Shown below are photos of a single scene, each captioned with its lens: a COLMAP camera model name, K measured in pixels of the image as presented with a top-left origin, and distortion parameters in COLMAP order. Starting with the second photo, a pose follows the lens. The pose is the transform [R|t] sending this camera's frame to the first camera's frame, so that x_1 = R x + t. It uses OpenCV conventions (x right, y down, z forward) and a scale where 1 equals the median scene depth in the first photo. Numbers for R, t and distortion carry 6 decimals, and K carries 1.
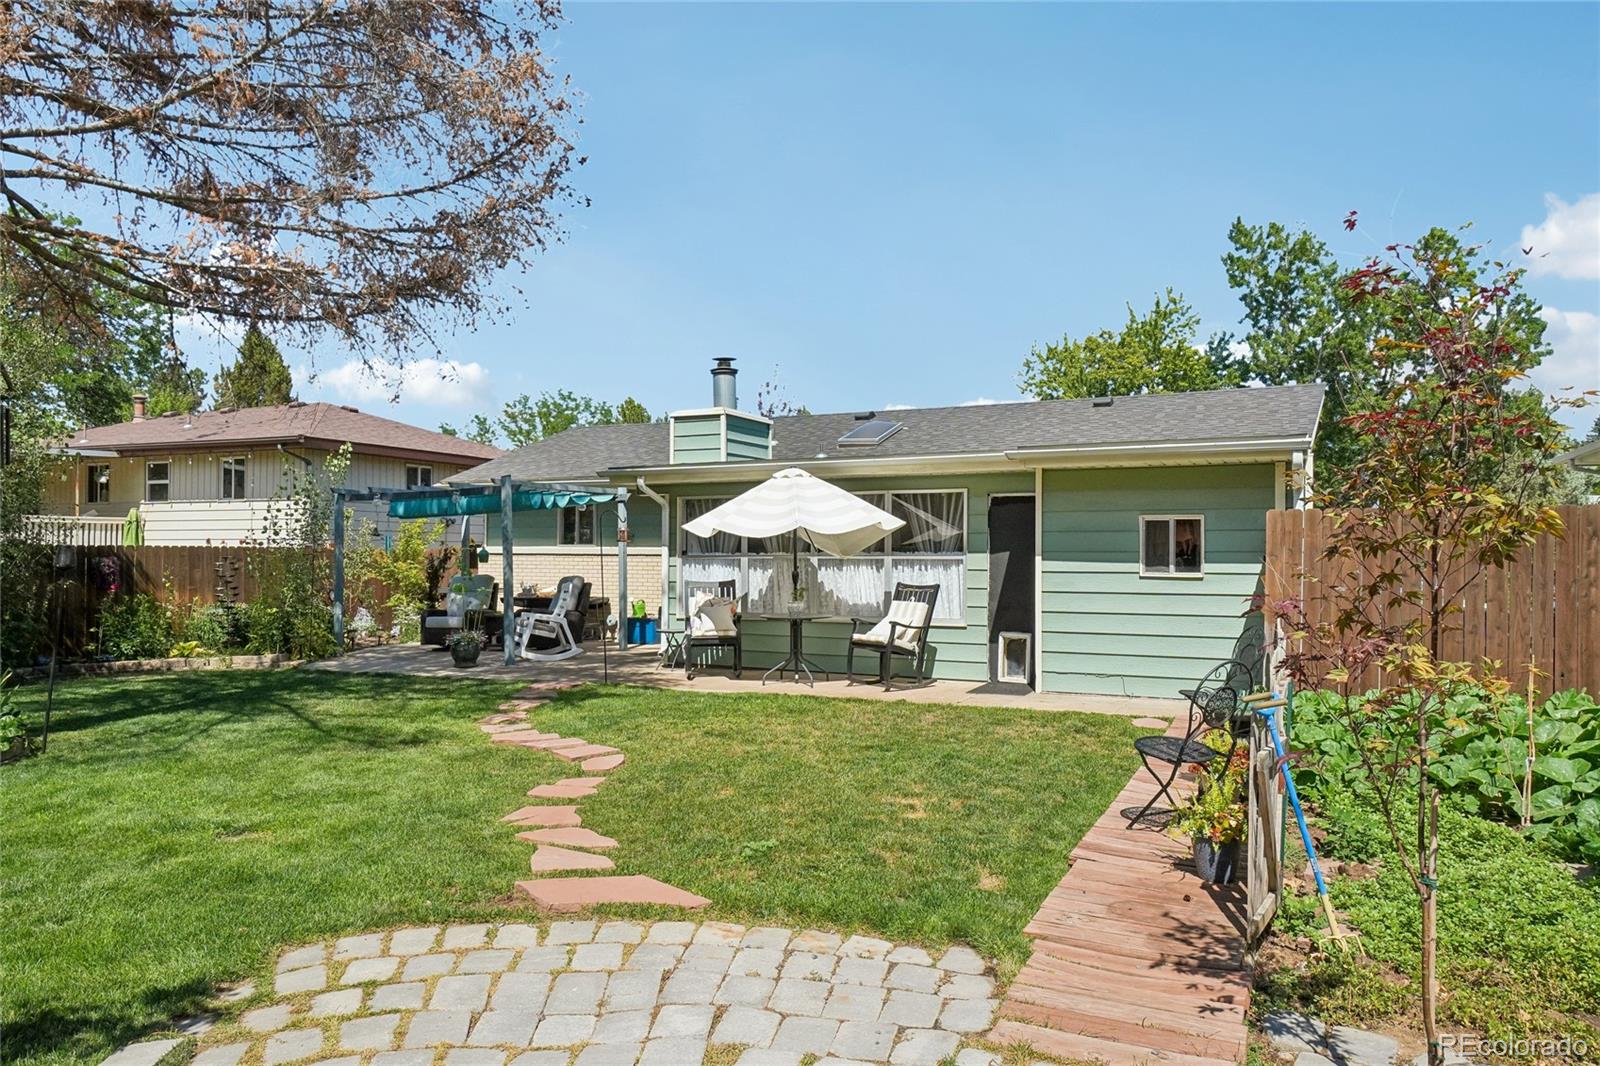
lens RADIAL K [[1074.5, 0, 783.2], [0, 1074.5, 541.7], [0, 0, 1]] dist [0.032023, 0.001254]
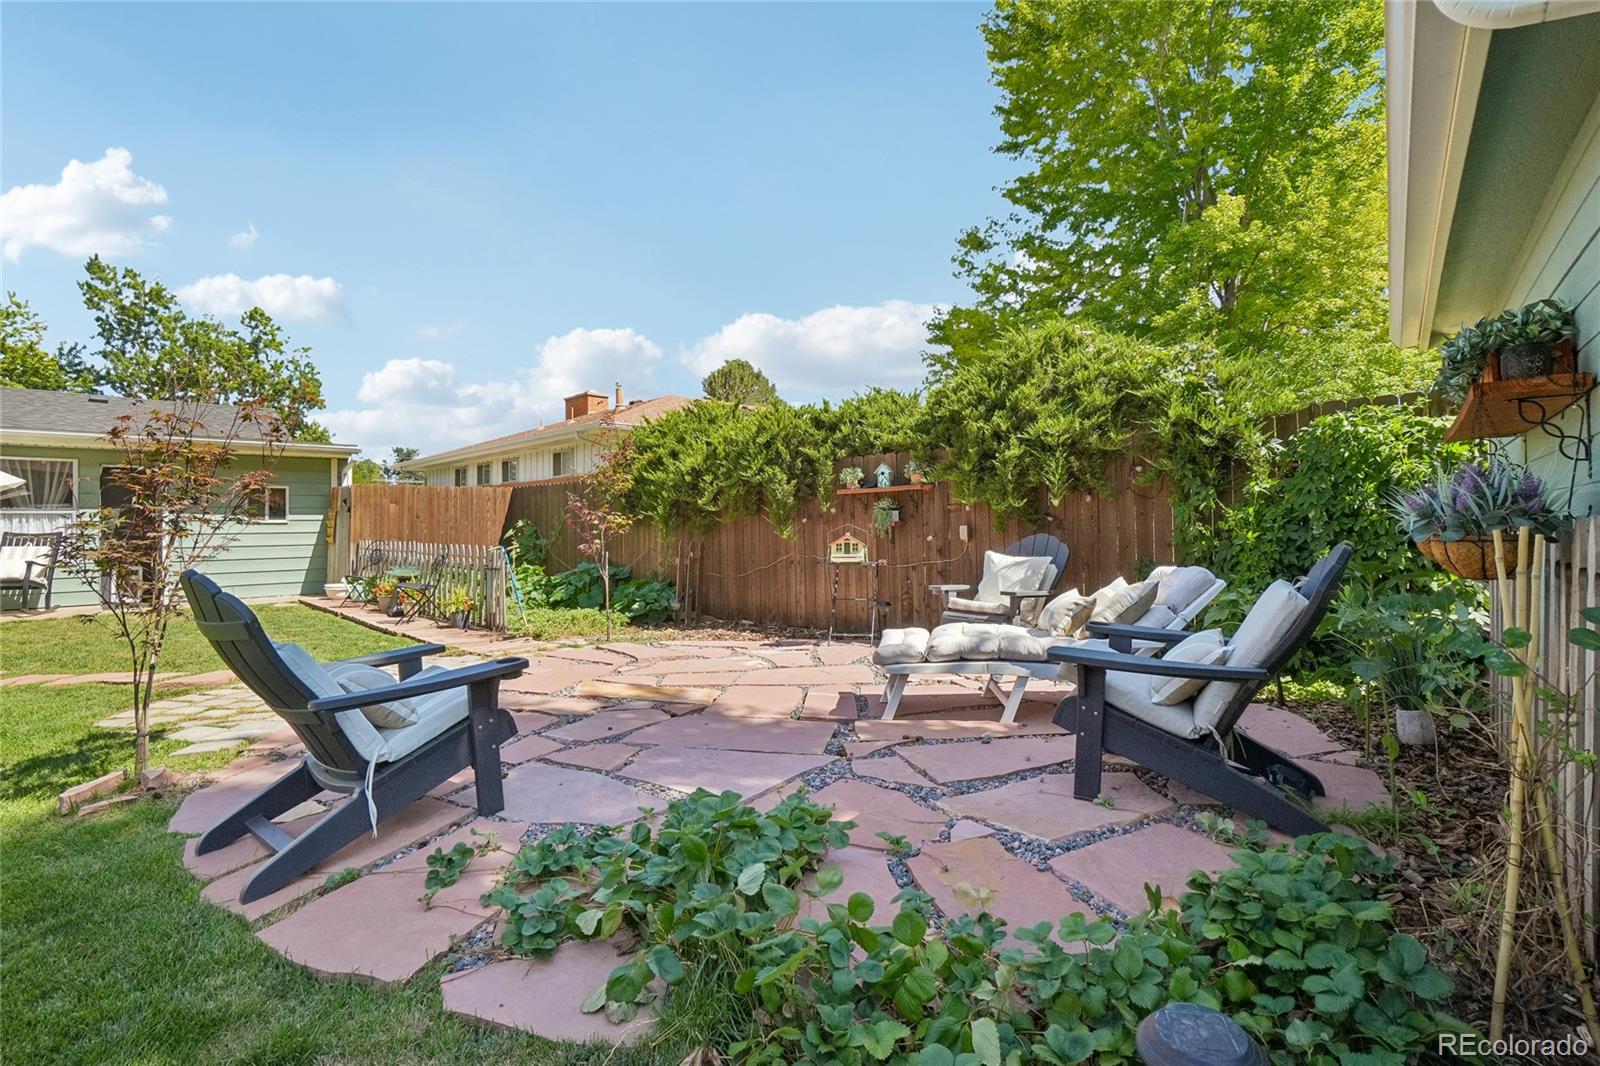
lens RADIAL K [[723.2, 0, 837.3], [0, 723.2, 523.6], [0, 0, 1]] dist [-0.049125, 0.006324]
pose [[0.273245, -0.007249, 0.961917, -0.287142], [0.003601, 0.999972, 0.006513, 0.020187], [-0.961938, 0.001685, 0.273263, -0.087599]]
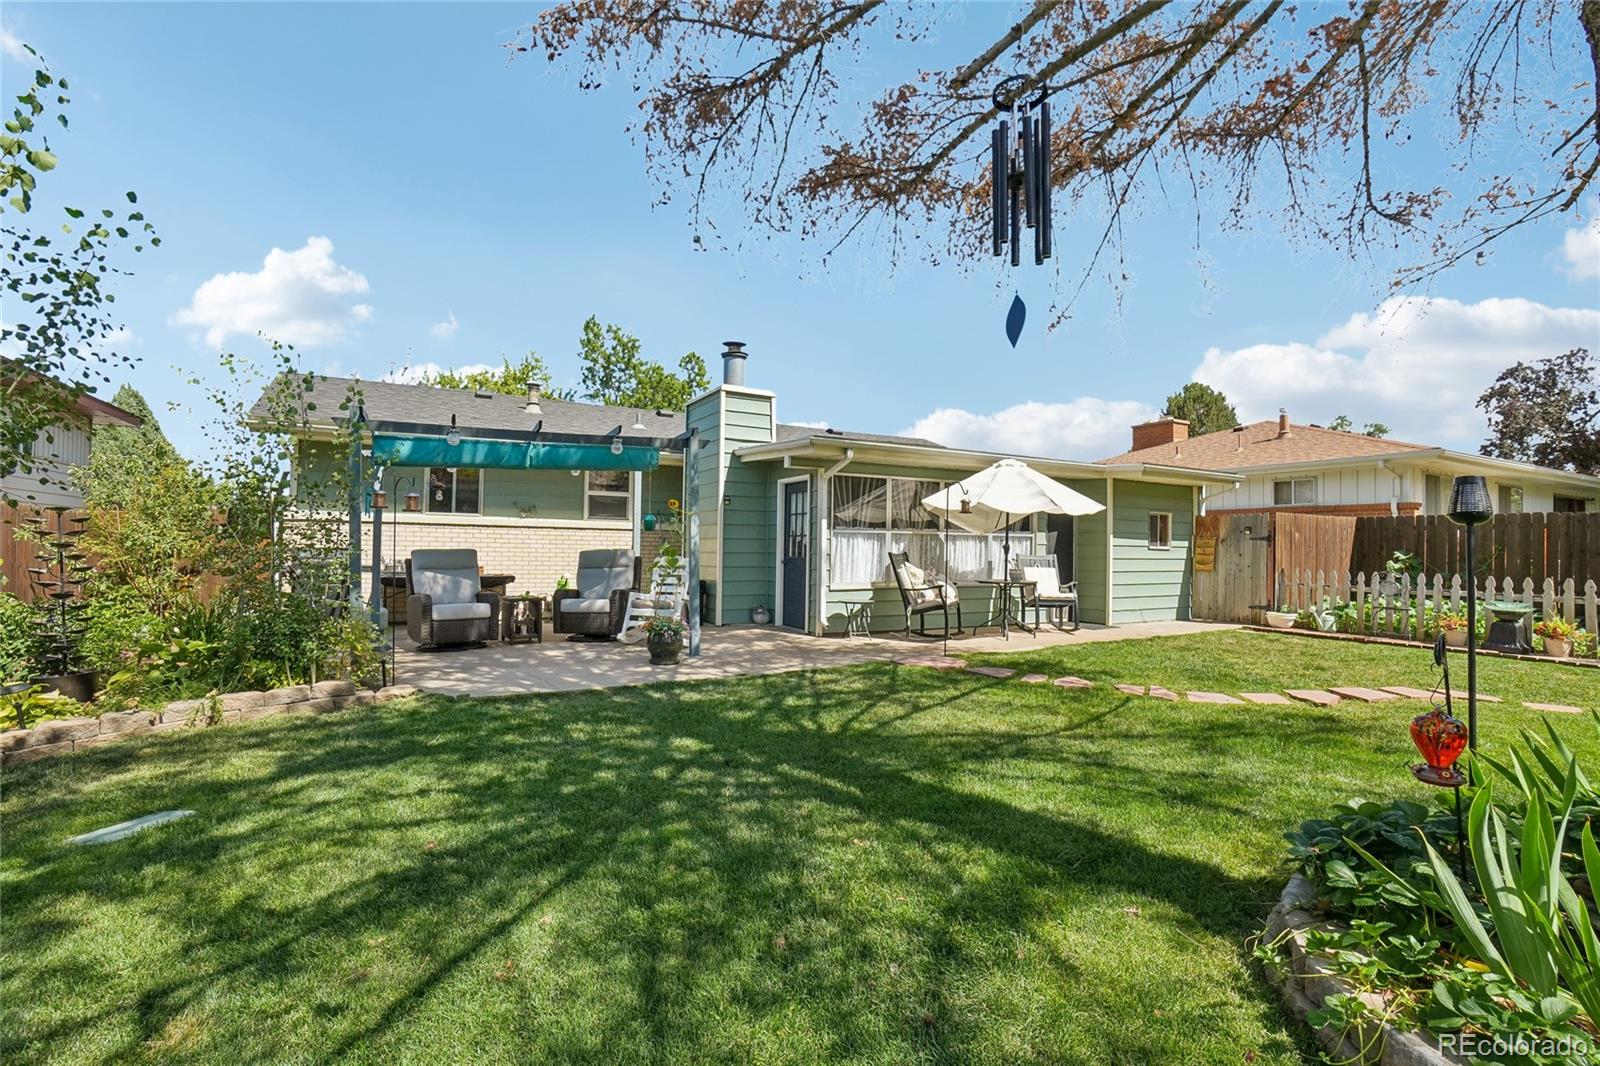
lens RADIAL K [[723.2, 0, 793.9], [0, 723.2, 532.9], [0, 0, 1]] dist [-0.049125, 0.006324]
pose [[0.579912, 0.023458, 0.814342, -0.591270], [-0.021781, 0.999674, -0.013285, 0.023285], [-0.814388, -0.010033, 0.580234, 0.540994]]
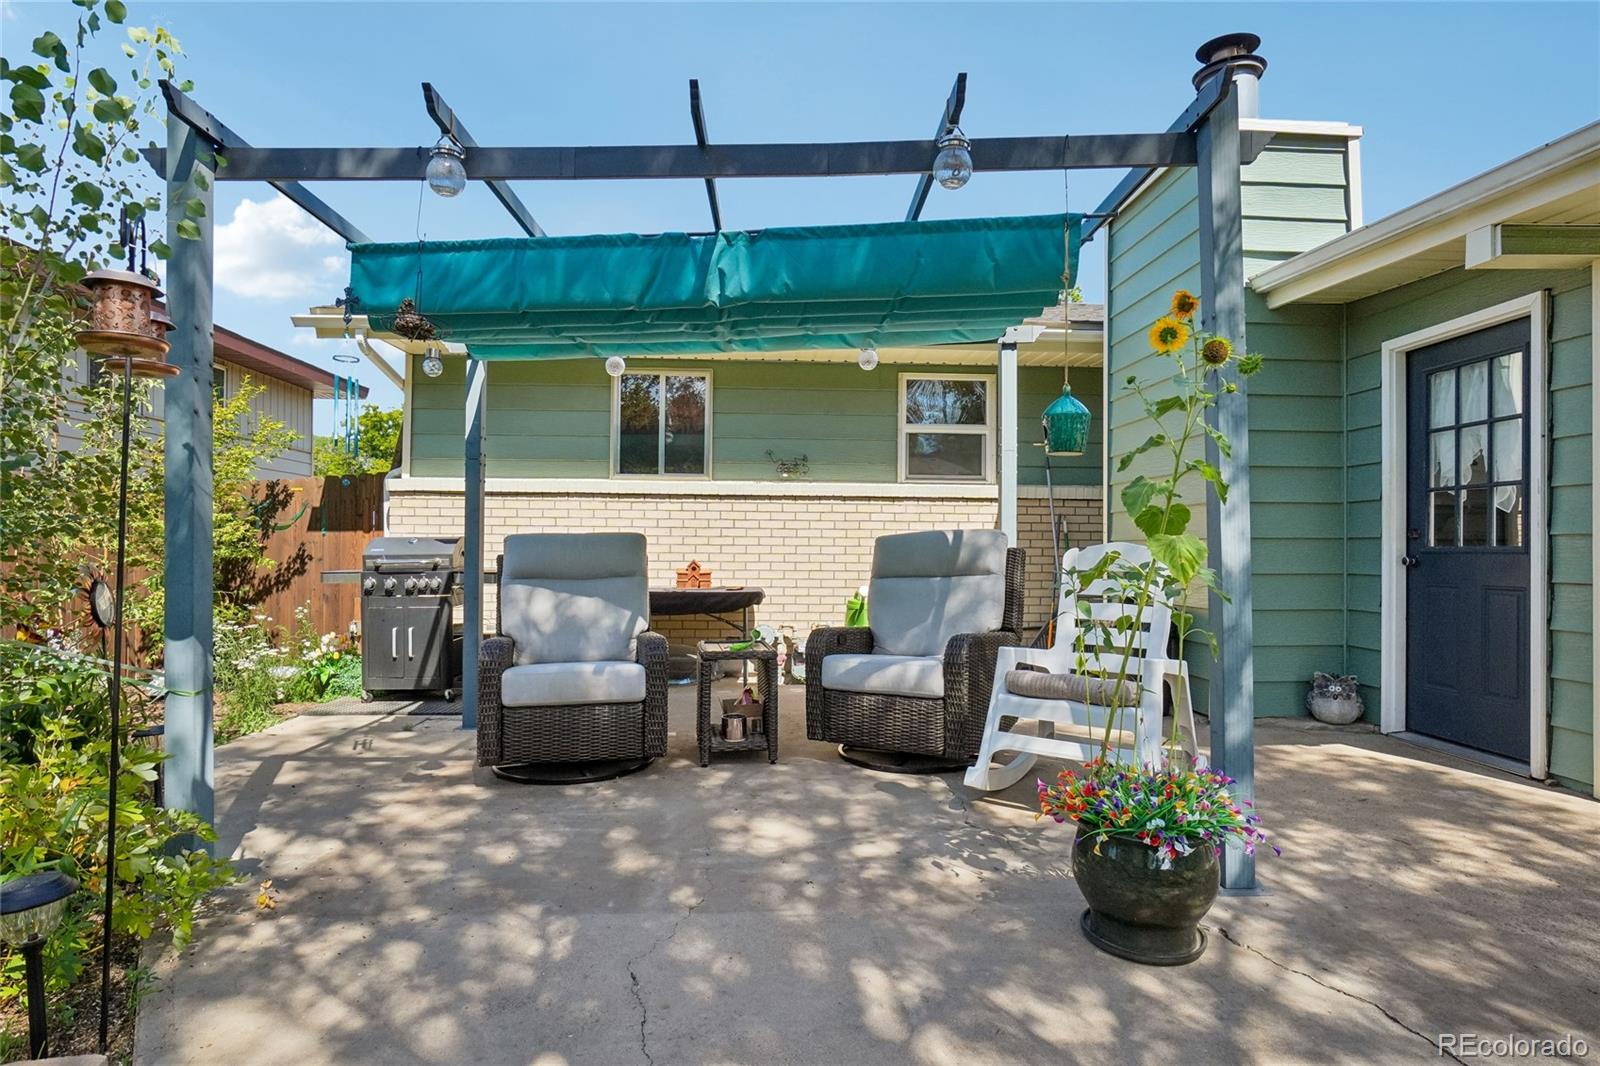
lens RADIAL K [[833.6, 0, 801.1], [0, 833.6, 537.0], [0, 0, 1]] dist [-0.004349, 0.000106]
pose [[0.869849, 0.008989, 0.493236, -0.375753], [-0.007956, 0.999960, -0.004192, 0.035840], [-0.493254, -0.000278, 0.869885, 0.788350]]
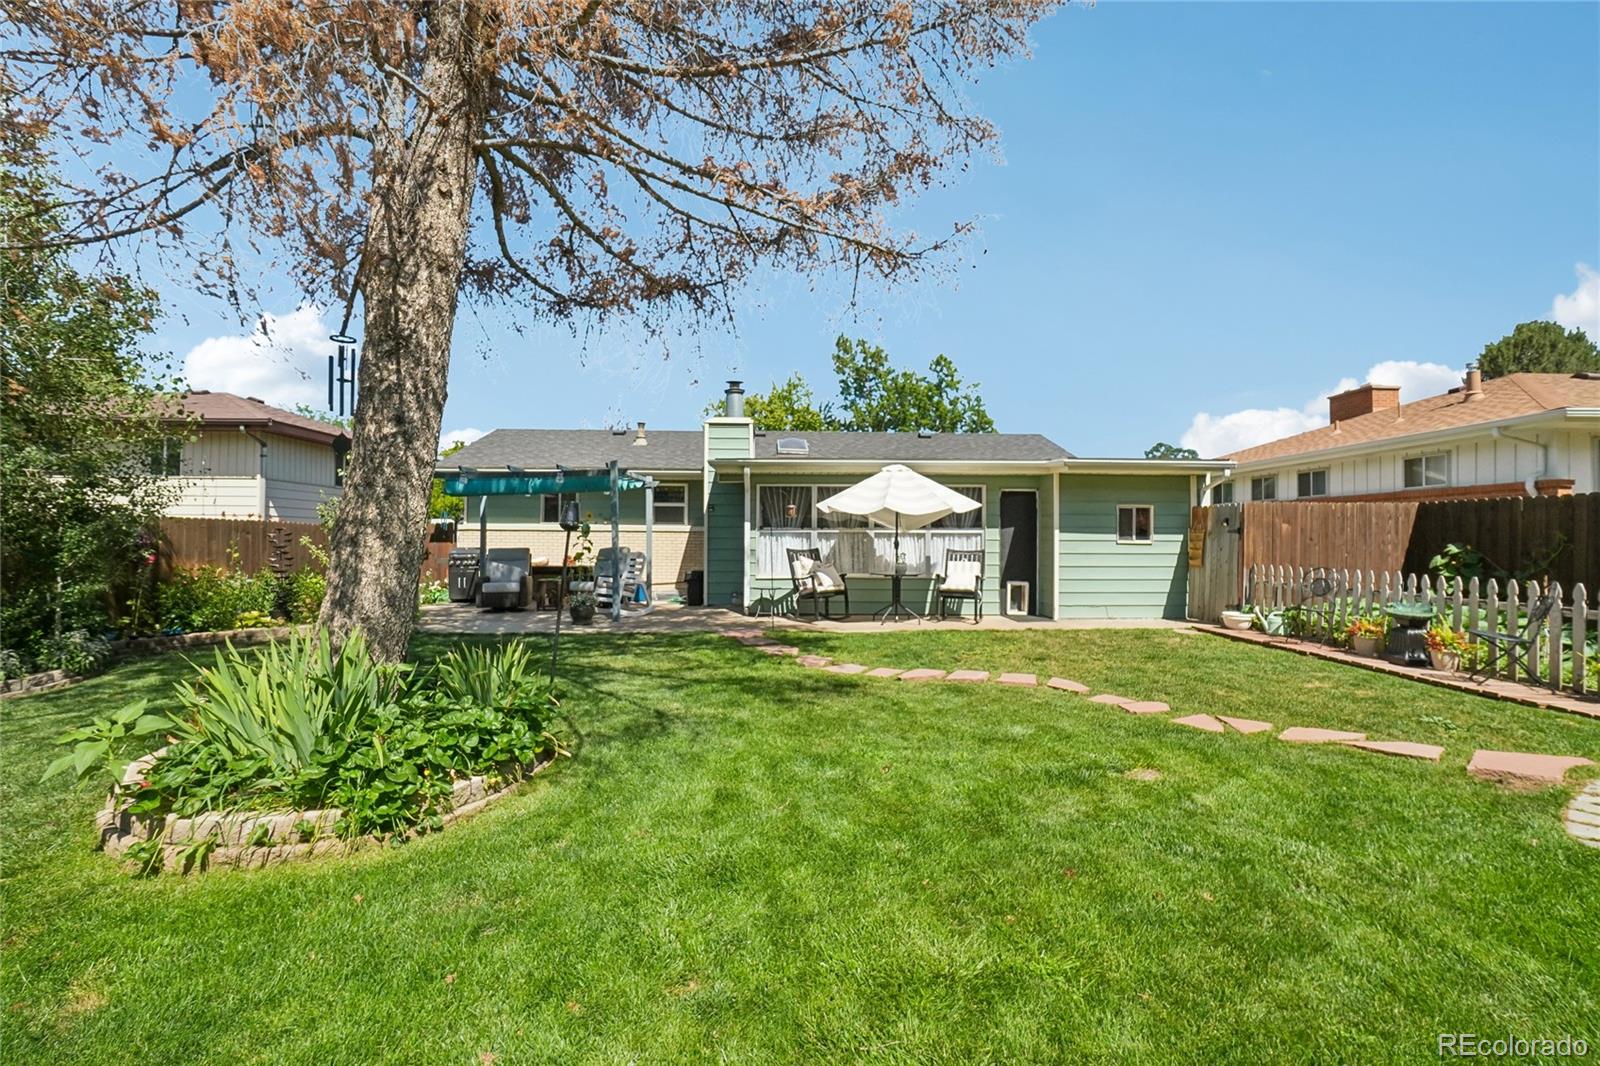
lens RADIAL K [[723.2, 0, 788.9], [0, 723.2, 529.1], [0, 0, 1]] dist [-0.049125, 0.006324]
pose [[0.890264, 0.009594, 0.455345, -0.396671], [-0.007973, 0.999953, -0.005480, 0.014448], [-0.455376, 0.001248, 0.890298, 0.182281]]
